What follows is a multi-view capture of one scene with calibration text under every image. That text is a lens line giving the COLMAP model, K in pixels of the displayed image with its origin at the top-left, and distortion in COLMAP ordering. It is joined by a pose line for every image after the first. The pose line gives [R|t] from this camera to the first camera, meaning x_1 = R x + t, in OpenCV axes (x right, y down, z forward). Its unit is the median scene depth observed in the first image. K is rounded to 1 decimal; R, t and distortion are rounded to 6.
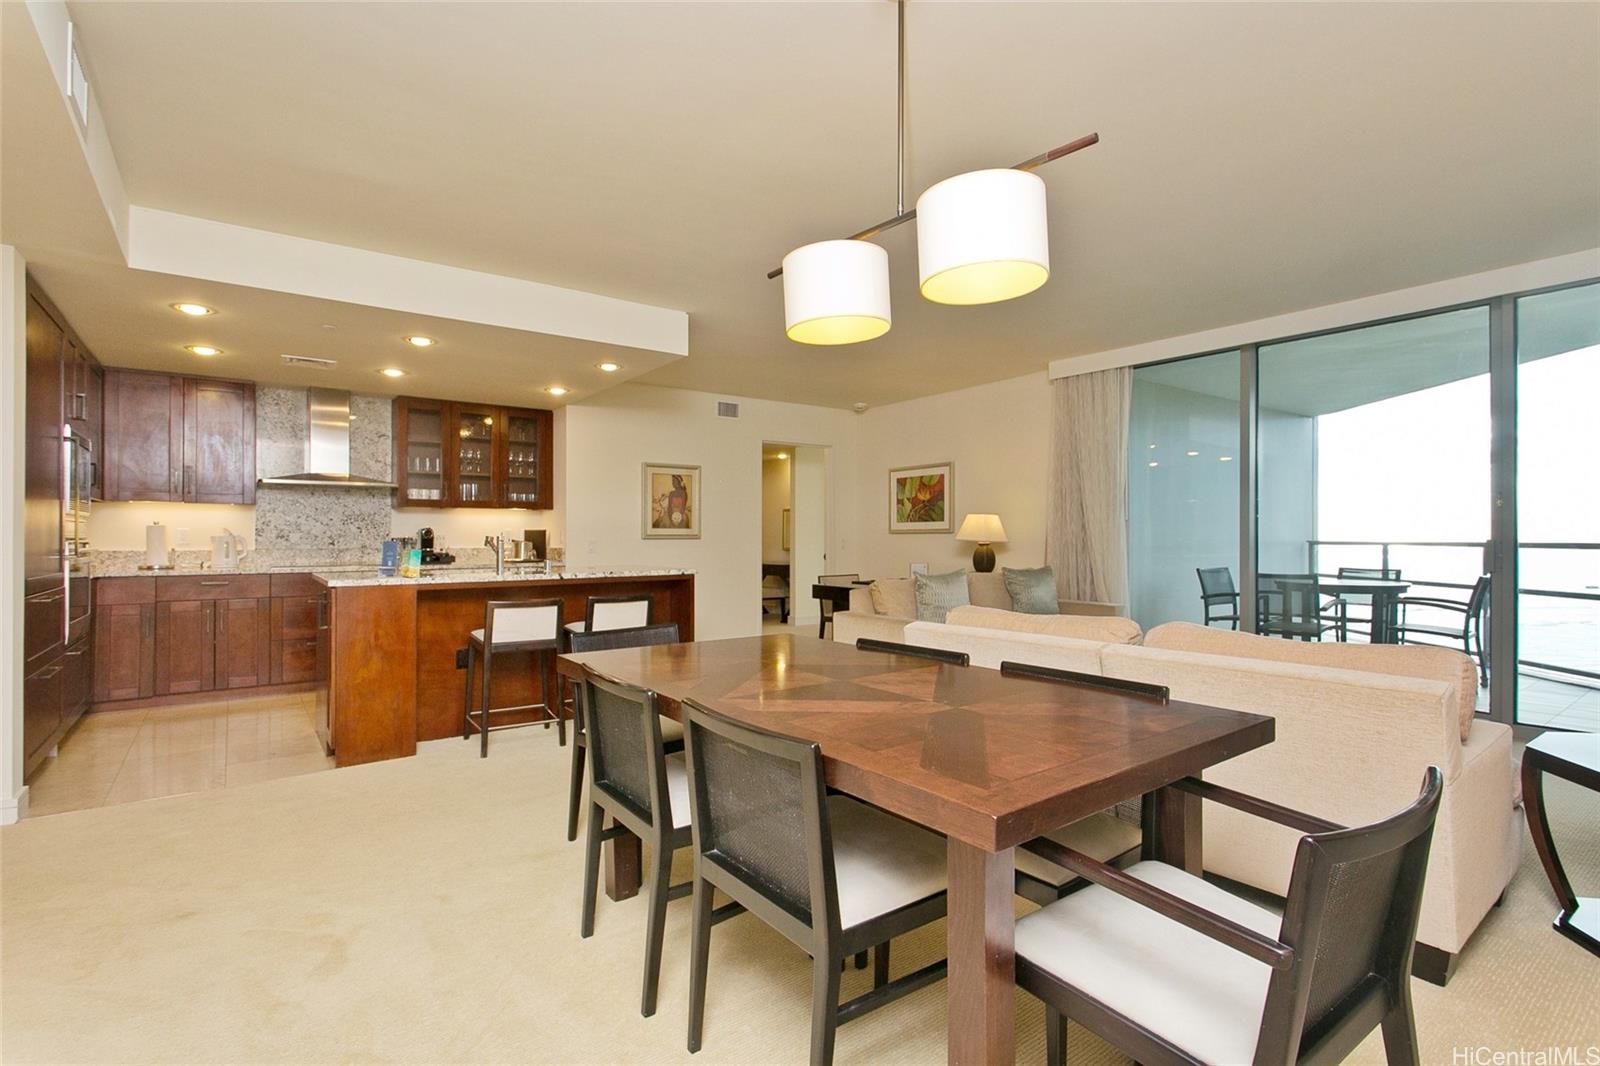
lens RADIAL K [[772.8, 0, 811.0], [0, 772.8, 535.5], [0, 0, 1]] dist [0.002732, 0.002826]
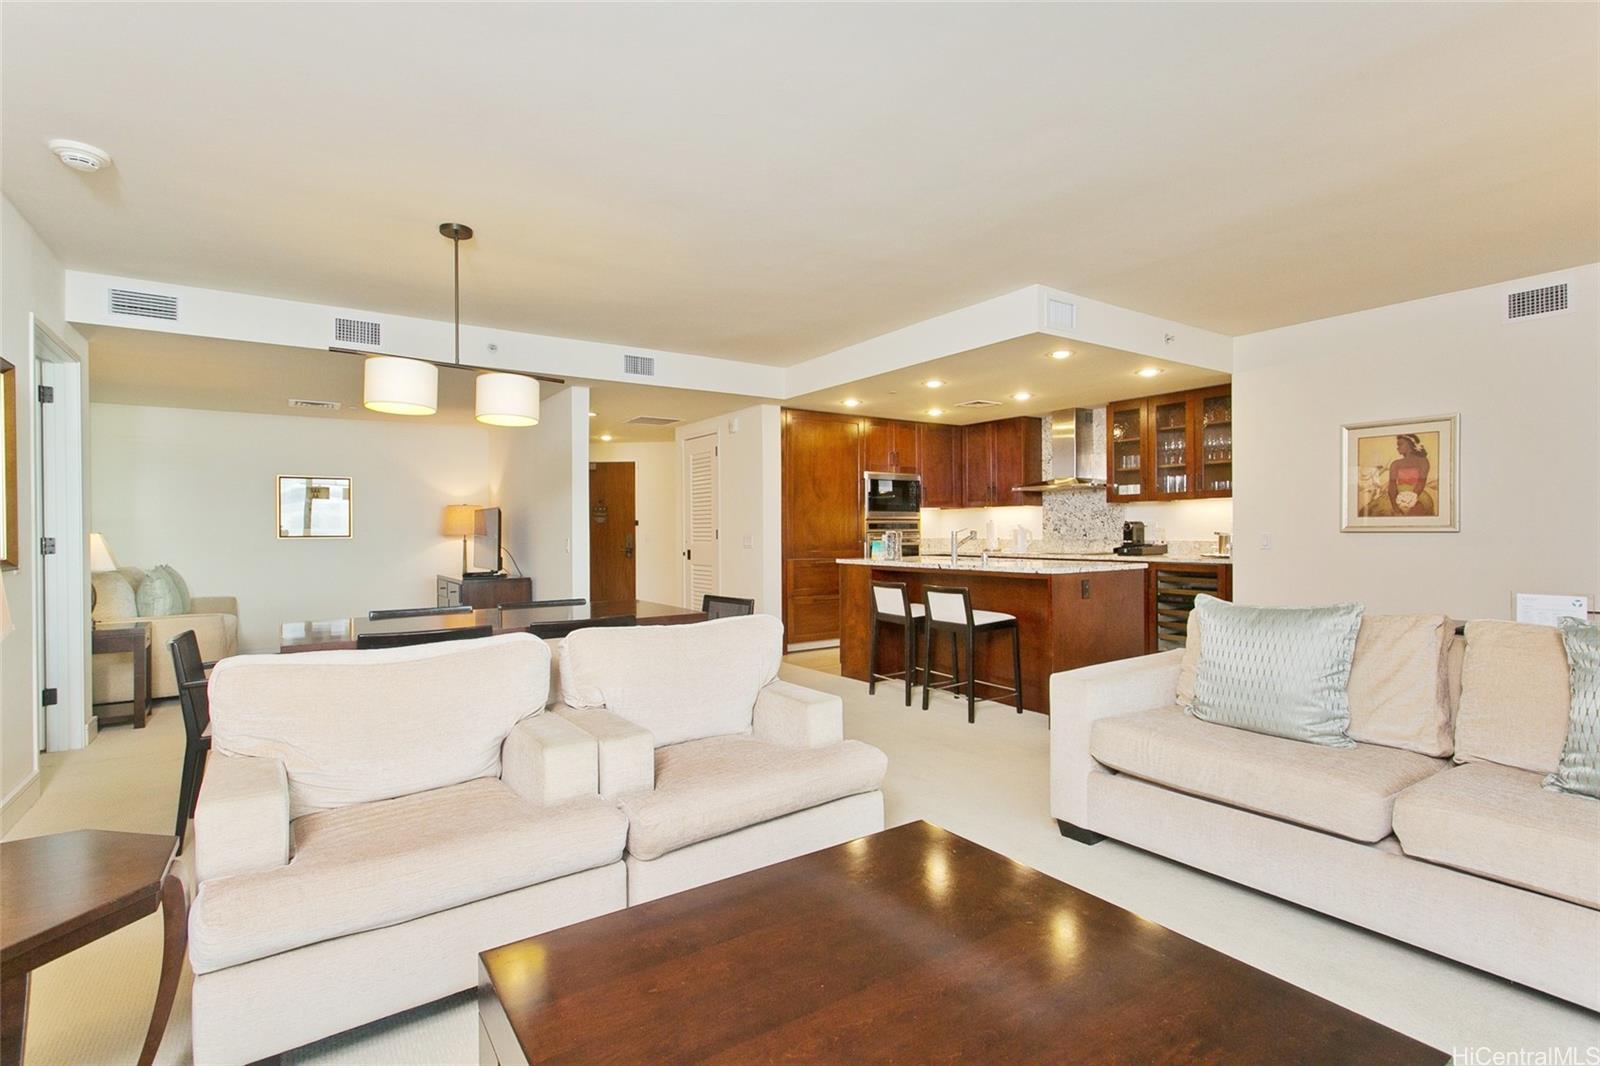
lens RADIAL K [[772.8, 0, 790.0], [0, 772.8, 530.4], [0, 0, 1]] dist [0.002732, 0.002826]
pose [[-0.087180, 0.004014, -0.996184, 0.527453], [0.010125, 0.999944, 0.003143, -0.004435], [0.996141, -0.009813, -0.087216, 0.537441]]
